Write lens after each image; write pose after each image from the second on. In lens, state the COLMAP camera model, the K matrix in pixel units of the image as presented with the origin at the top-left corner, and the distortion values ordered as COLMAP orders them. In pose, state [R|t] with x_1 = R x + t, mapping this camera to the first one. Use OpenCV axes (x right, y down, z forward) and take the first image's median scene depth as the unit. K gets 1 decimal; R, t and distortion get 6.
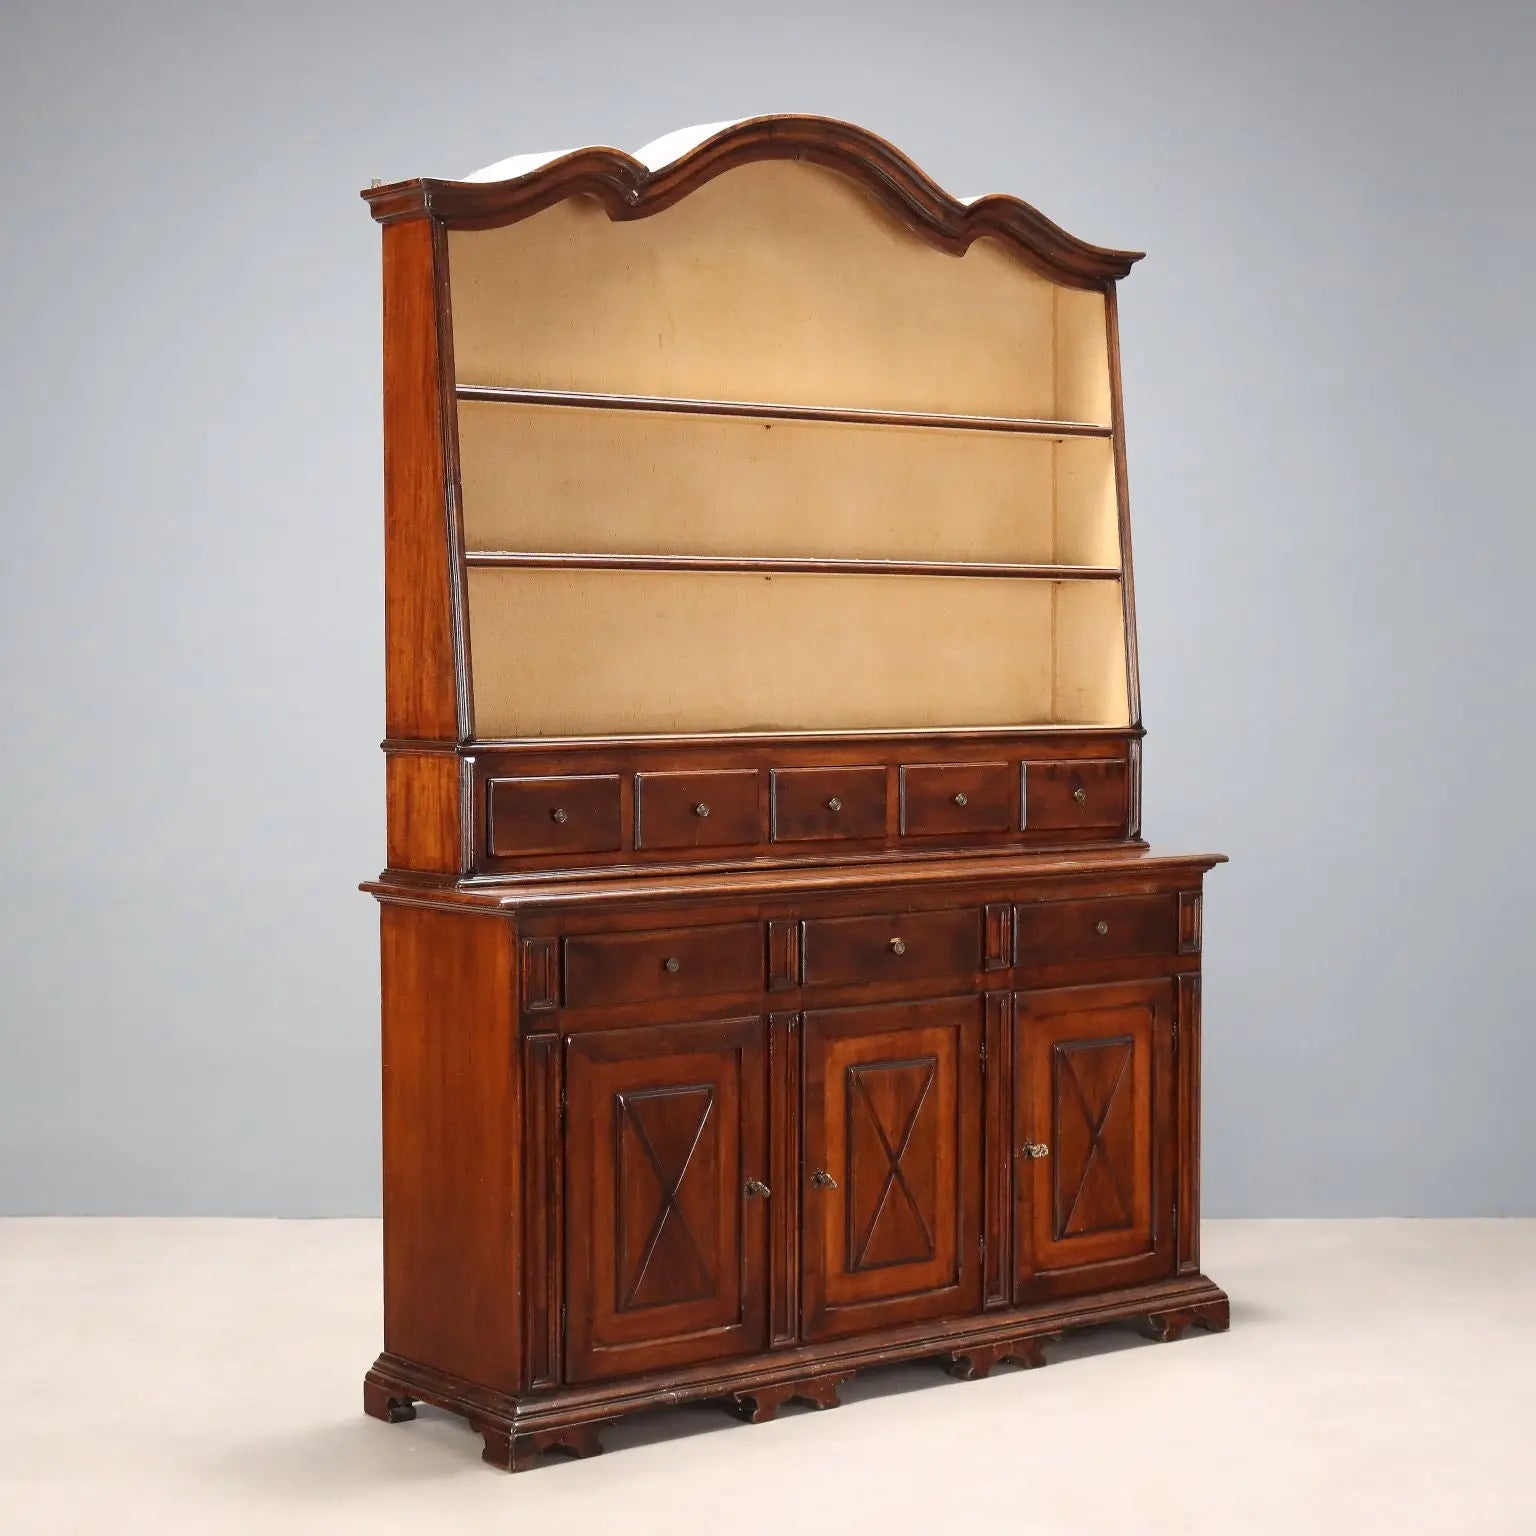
lens RADIAL K [[3050.1, 0, 768.0], [0, 3050.1, 768.0], [0, 0, 1]] dist [0.019043, 0.095954]
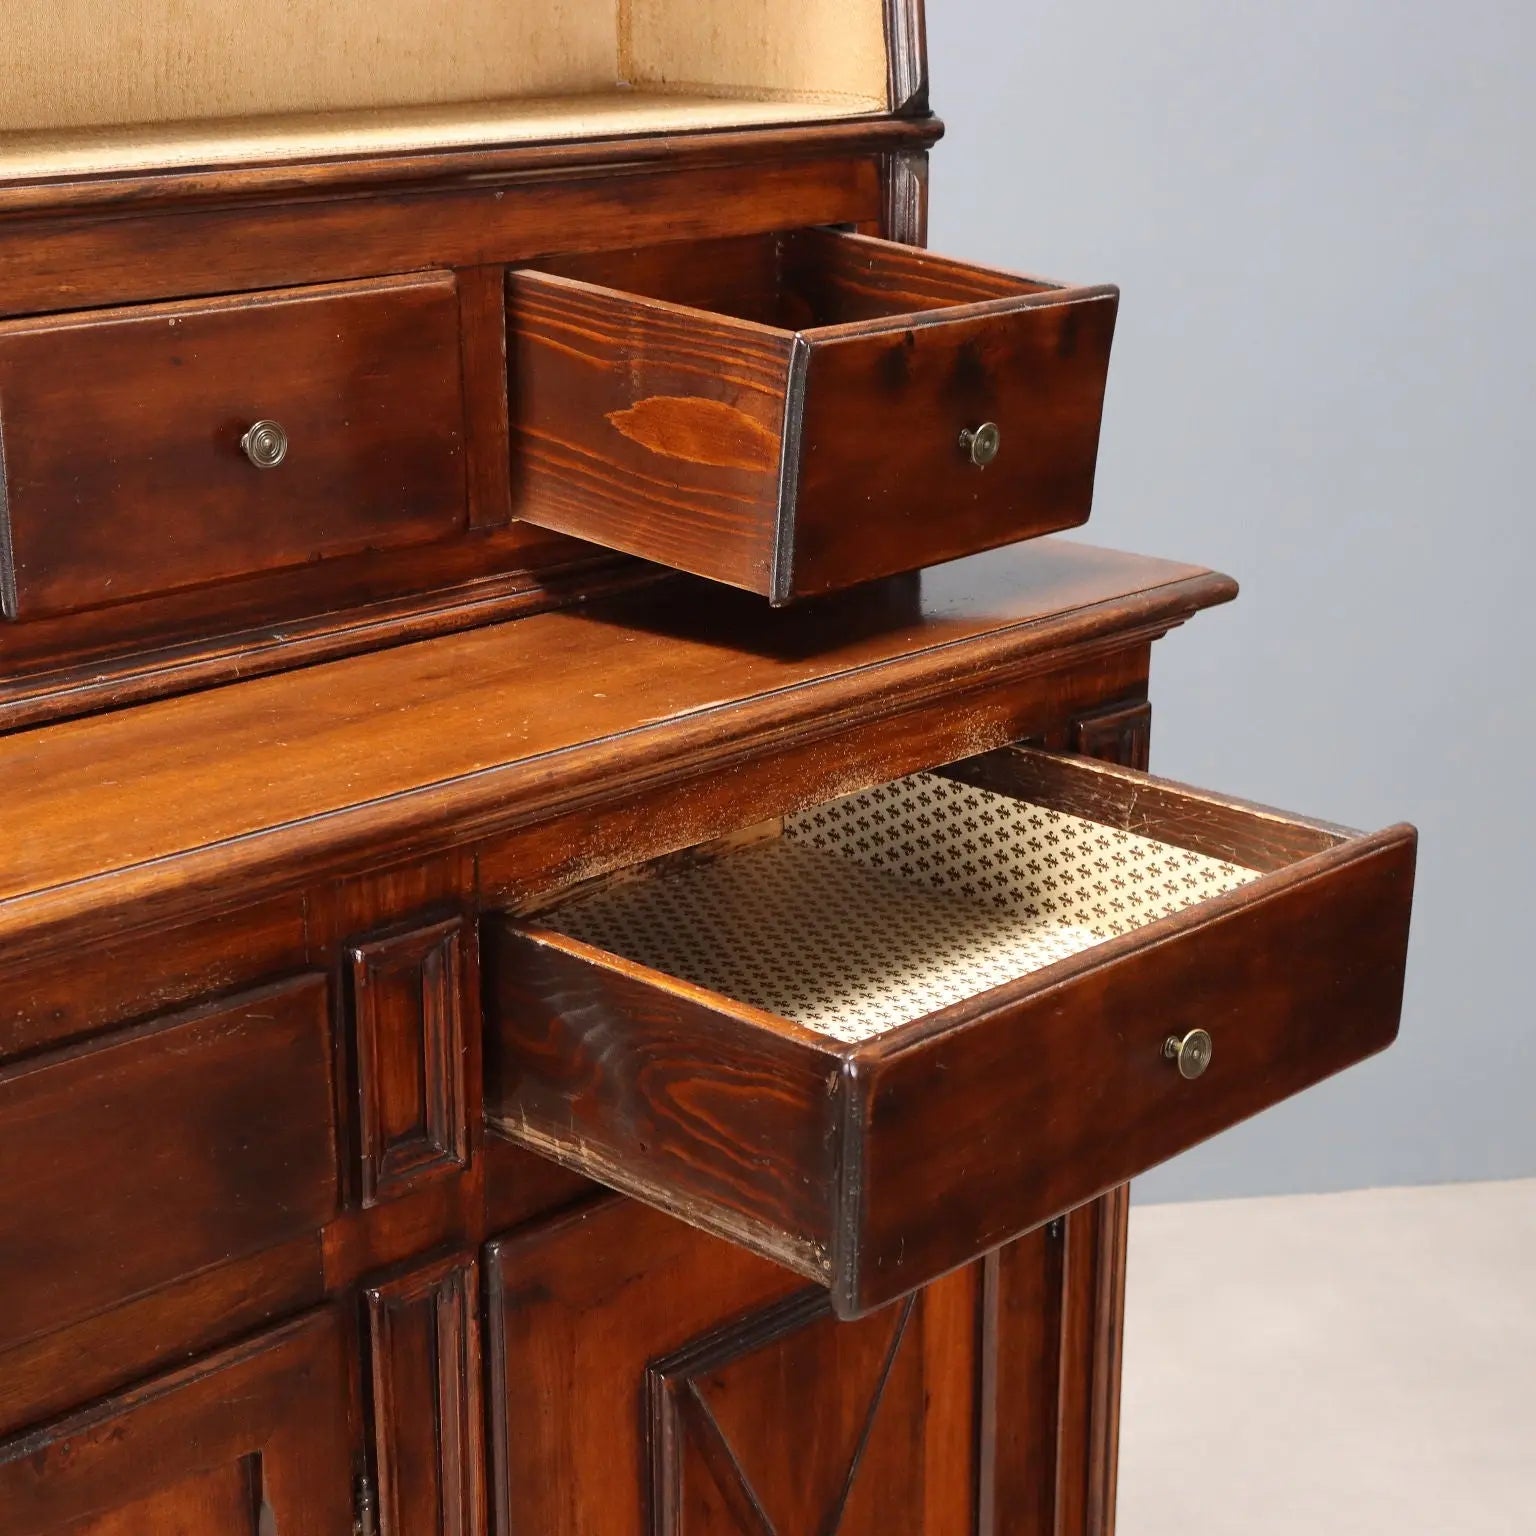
lens RADIAL K [[2885.1, 0, 768.0], [0, 2885.1, 768.0], [0, 0, 1]] dist [0.027736, 0.084827]
pose [[0.990116, -0.039494, 0.134574, 0.075813], [0.004577, 0.968121, 0.250440, -0.024486], [-0.140175, -0.247349, 0.958733, 0.807553]]
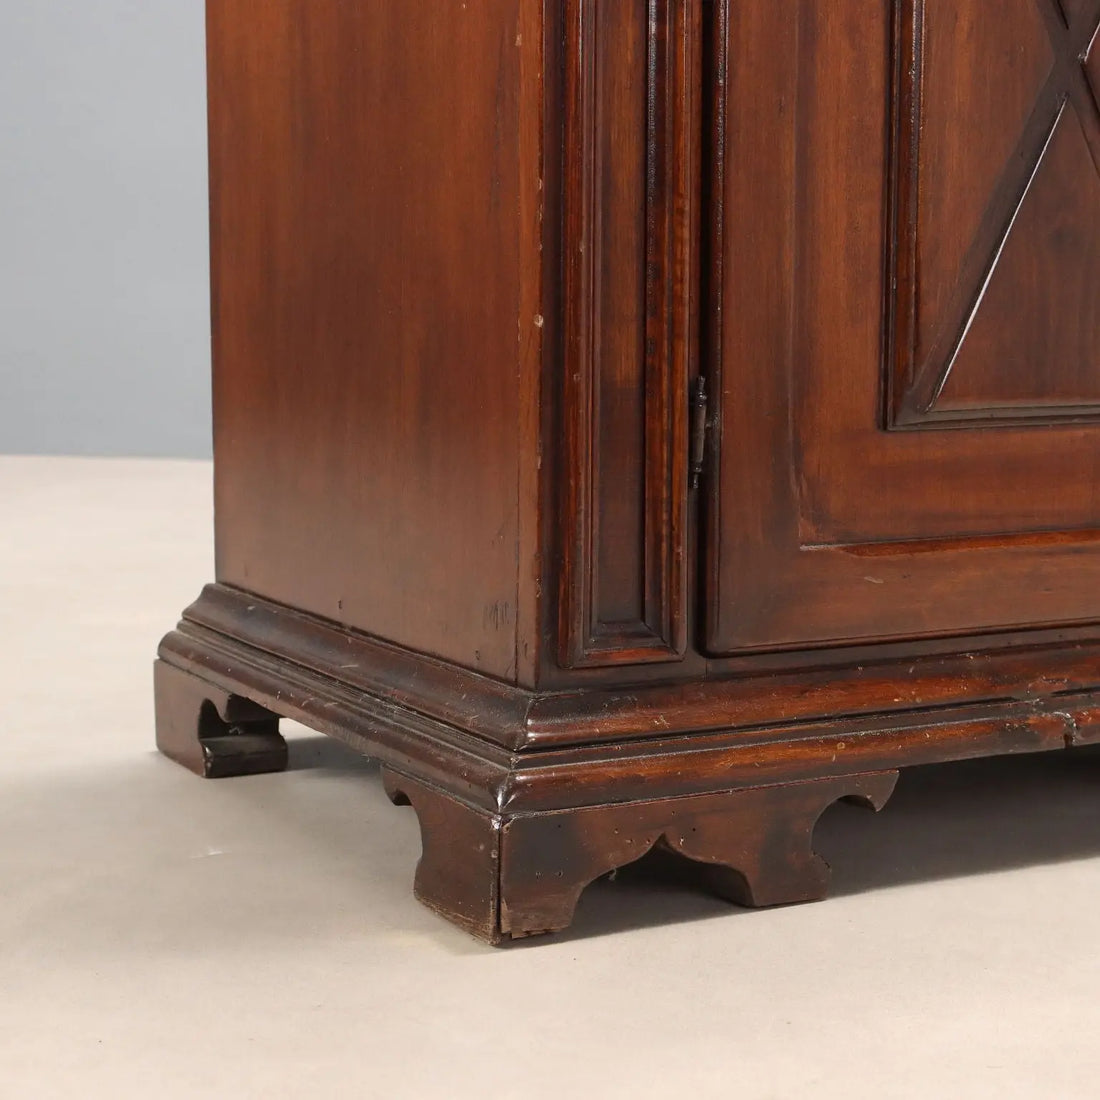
lens RADIAL K [[2514.1, 0, 550.0], [0, 2514.1, 550.0], [0, 0, 1]] dist [-0.008368, 0.171901]
pose [[0.984832, 0.025932, -0.171563, -0.037008], [-0.011859, 0.996516, 0.082549, 0.160022], [0.173106, -0.079262, 0.981709, 0.708788]]
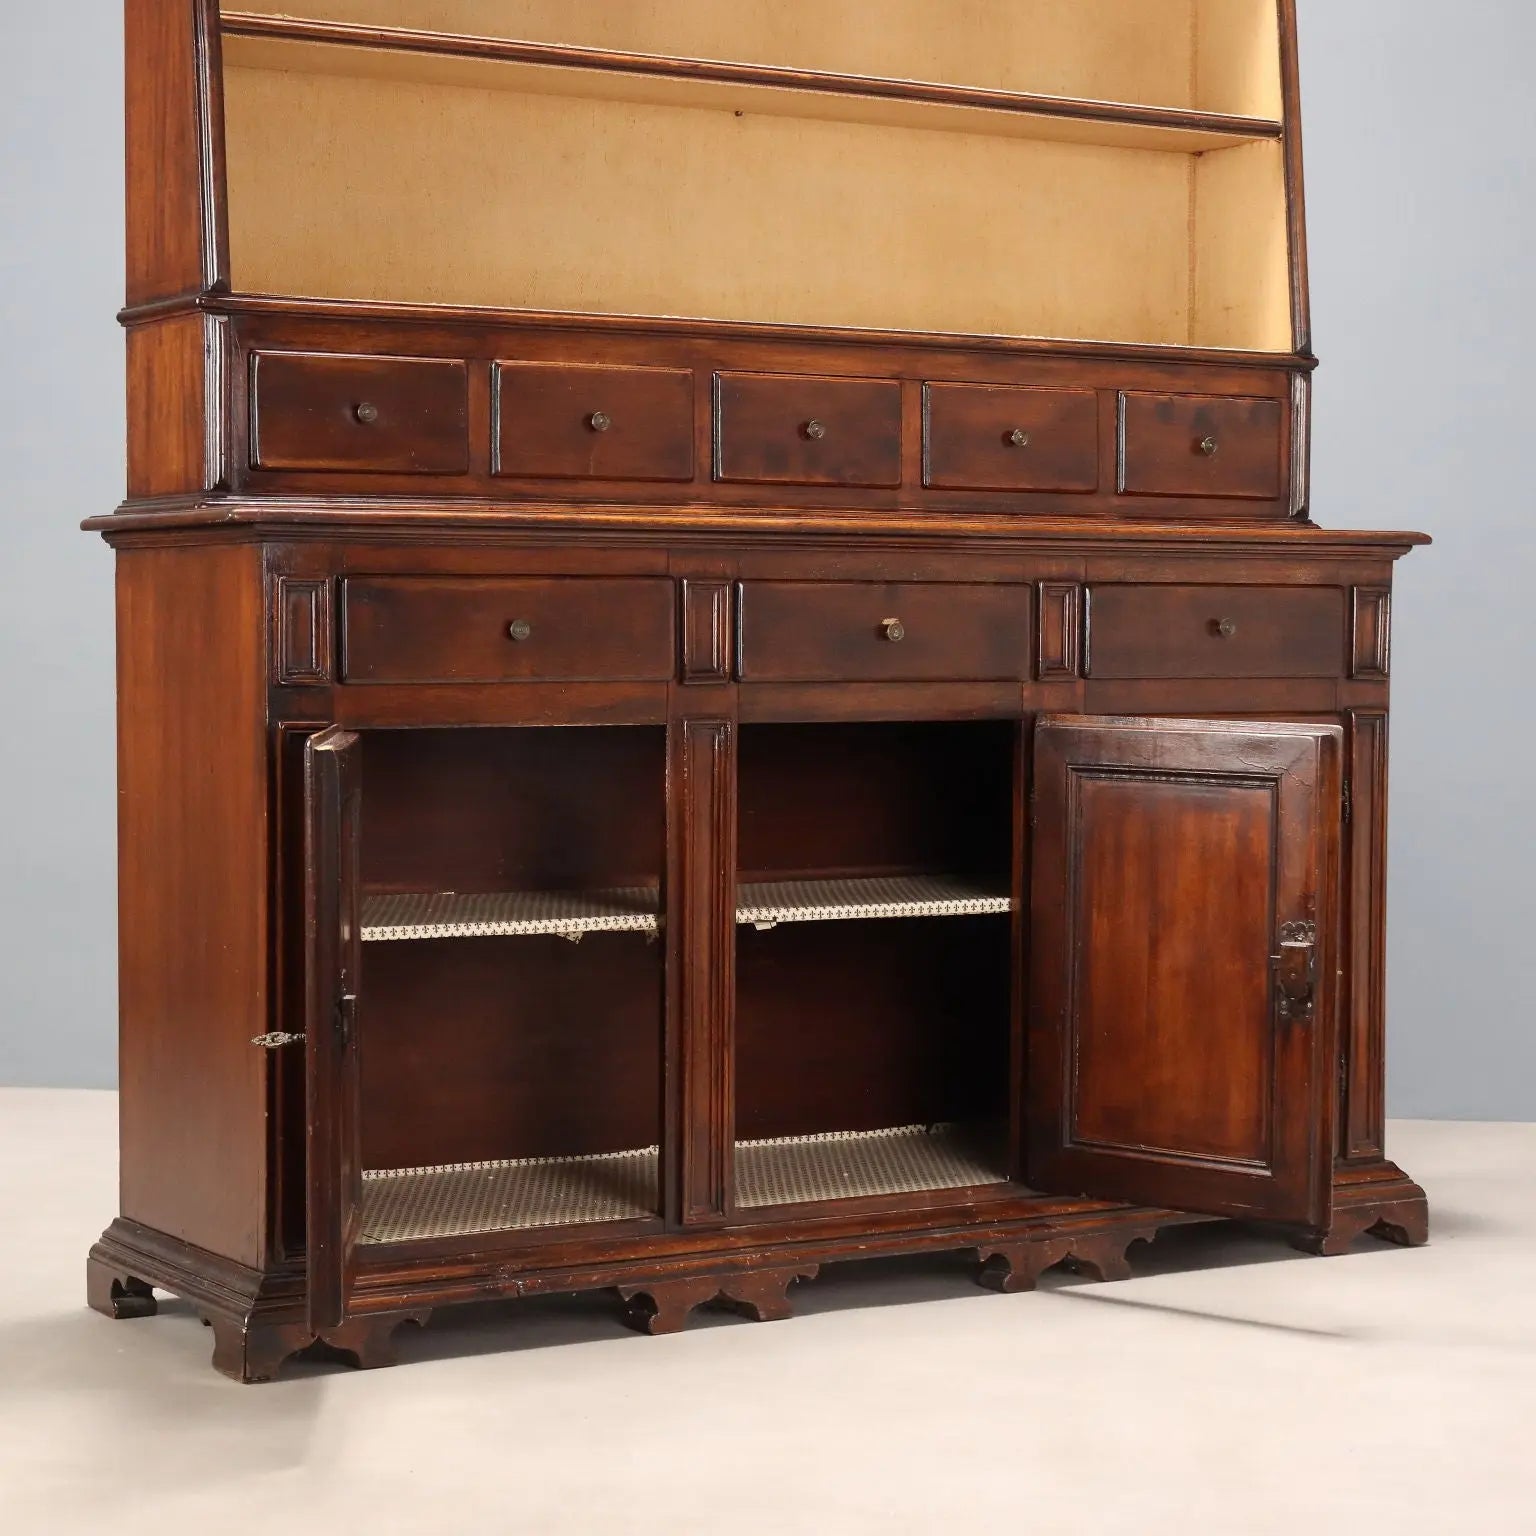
lens RADIAL K [[3510.6, 0, 768.0], [0, 3510.6, 768.0], [0, 0, 1]] dist [-0.008368, 0.171901]
pose [[0.993806, 0.009362, -0.110729, 0.100397], [-0.009480, 0.999955, -0.000540, 0.089154], [0.110719, 0.001587, 0.993850, 0.238910]]
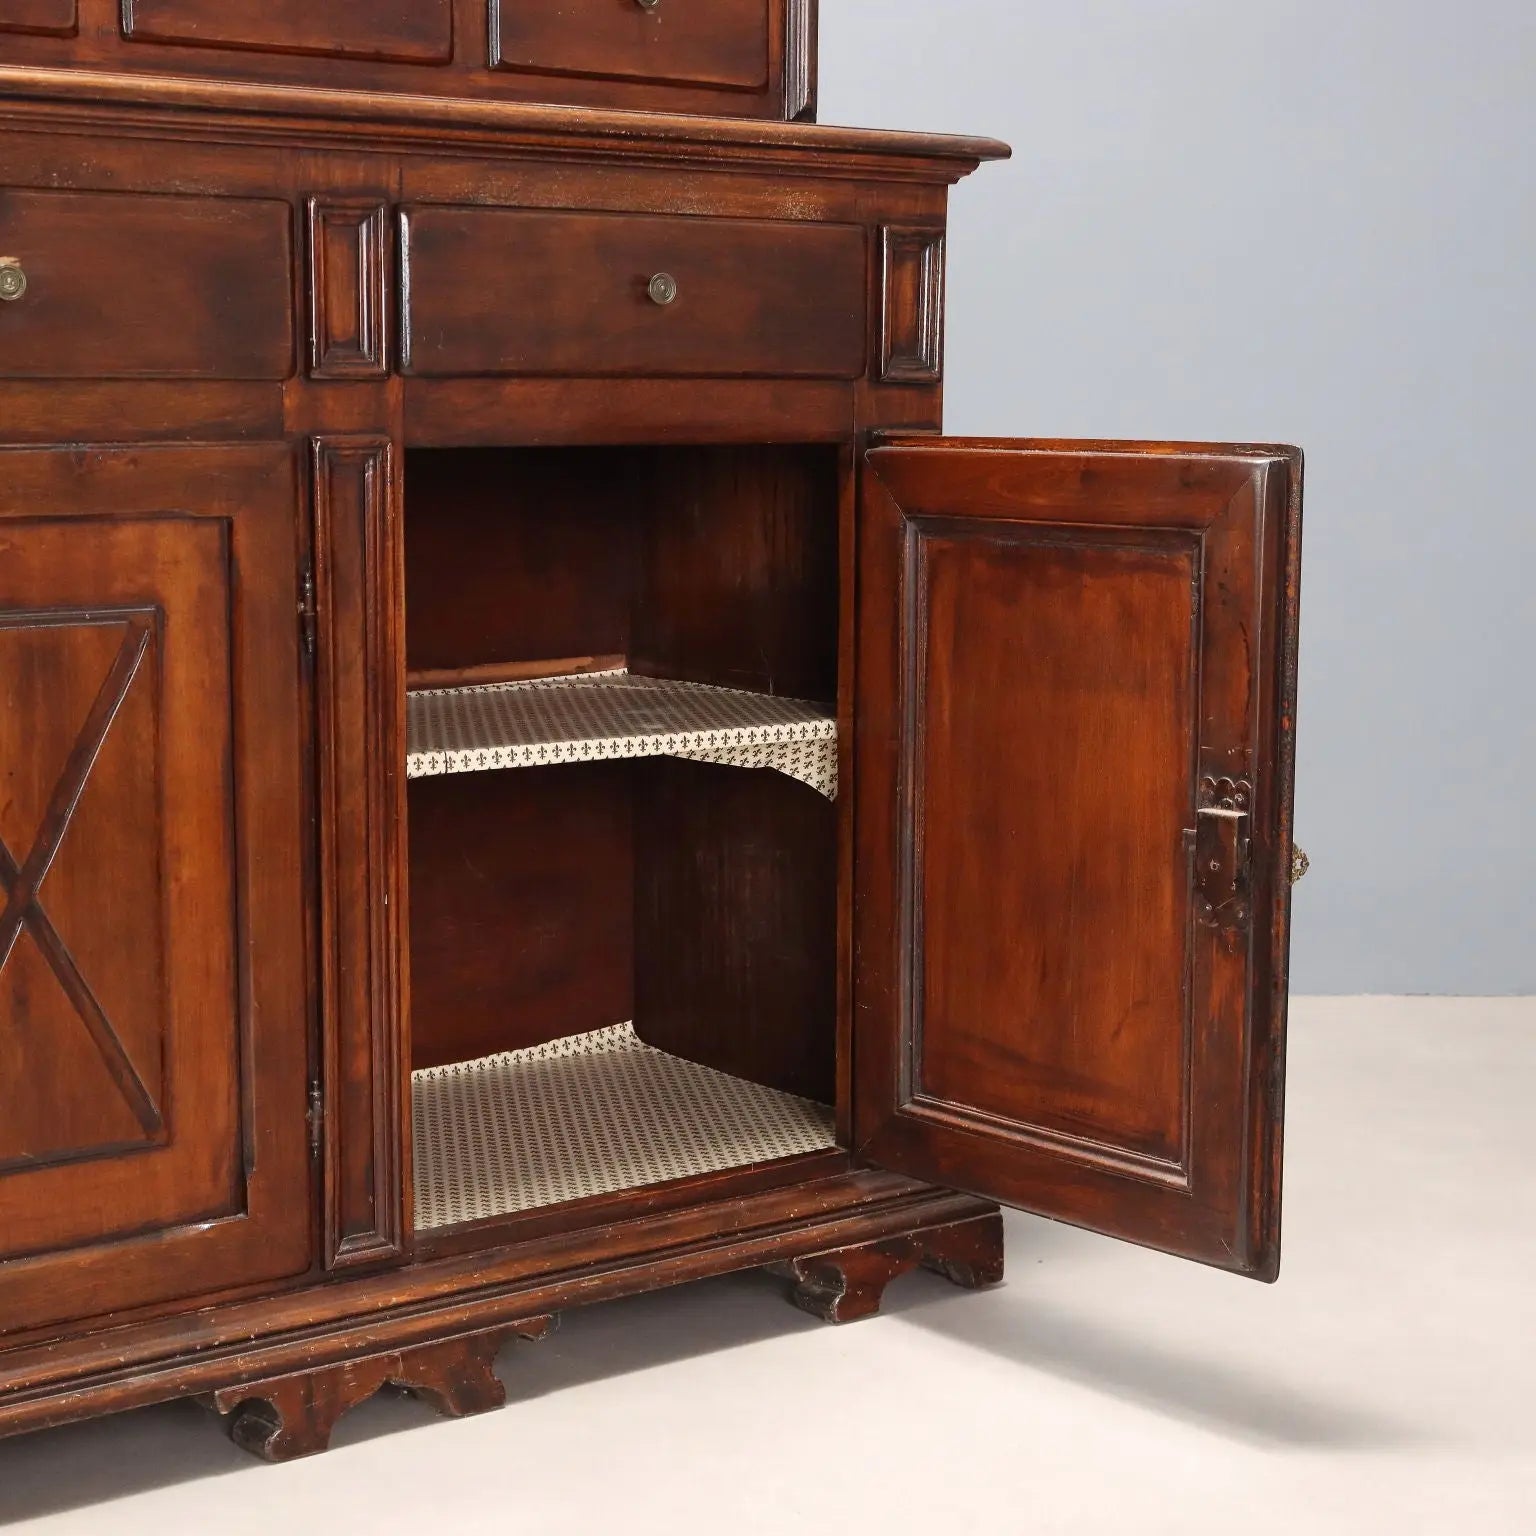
lens RADIAL K [[2885.1, 0, 768.0], [0, 2885.1, 768.0], [0, 0, 1]] dist [0.027736, 0.084827]
pose [[0.999962, 0.002916, -0.008185, 0.133307], [-0.002173, 0.996001, 0.089319, 0.084625], [0.008412, -0.089298, 0.995969, 0.665911]]
